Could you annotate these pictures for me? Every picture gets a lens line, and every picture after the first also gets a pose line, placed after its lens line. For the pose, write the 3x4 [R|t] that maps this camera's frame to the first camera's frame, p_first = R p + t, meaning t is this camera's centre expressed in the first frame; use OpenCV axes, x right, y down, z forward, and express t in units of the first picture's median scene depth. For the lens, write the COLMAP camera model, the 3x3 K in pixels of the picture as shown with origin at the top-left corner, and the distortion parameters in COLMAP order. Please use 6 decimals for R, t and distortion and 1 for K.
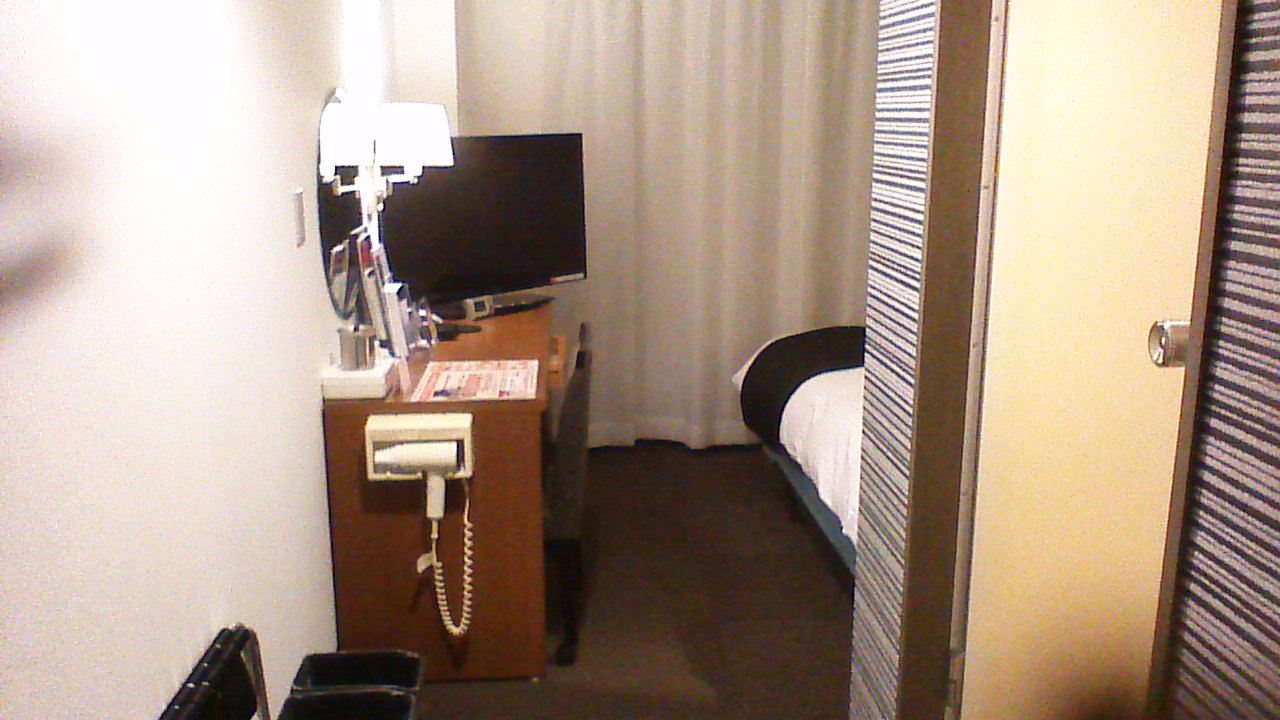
lens RADIAL K [[1123.4, 0, 640.0], [0, 1123.4, 360.0], [0, 0, 1]] dist [-0.011778, -0.007864]
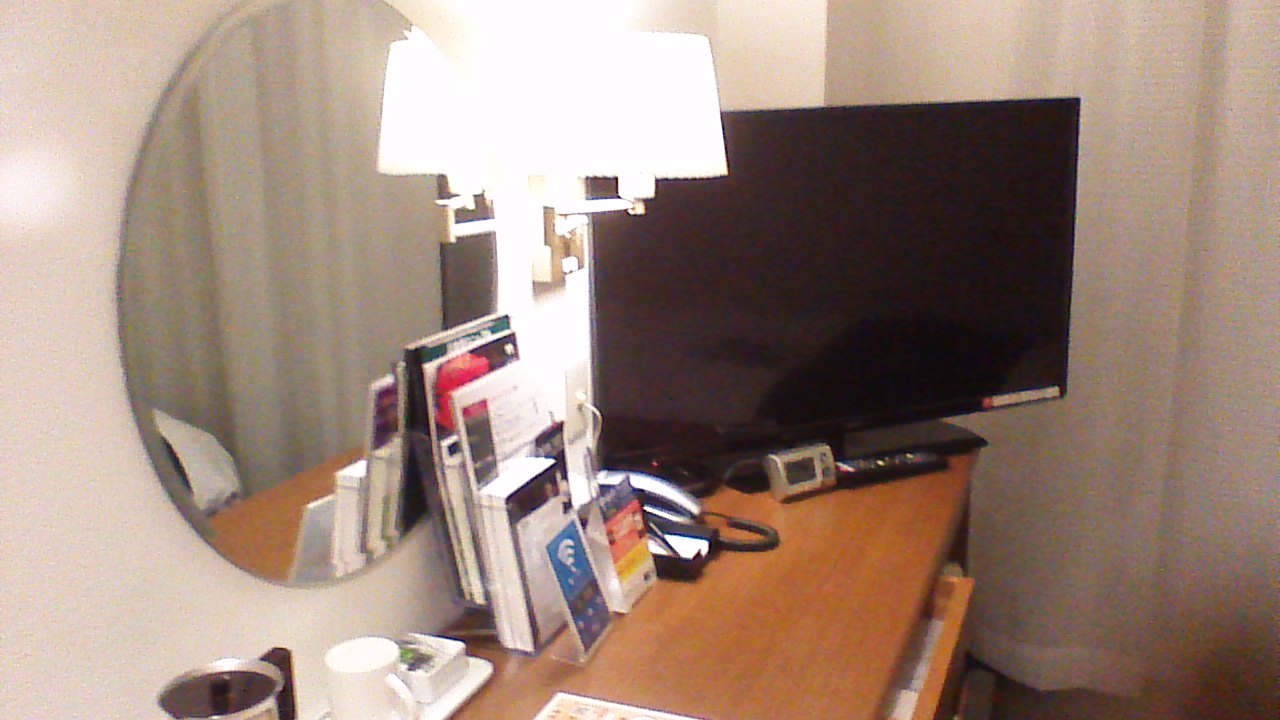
lens RADIAL K [[1098.4, 0, 639.9], [0, 1098.4, 306.4], [0, 0, 1]] dist [0.007575, 0.004618]
pose [[0.892499, 0.069320, -0.445690, -0.003078], [-0.076161, 0.997092, 0.002568, -0.120770], [0.444572, 0.031653, 0.895183, 0.600661]]
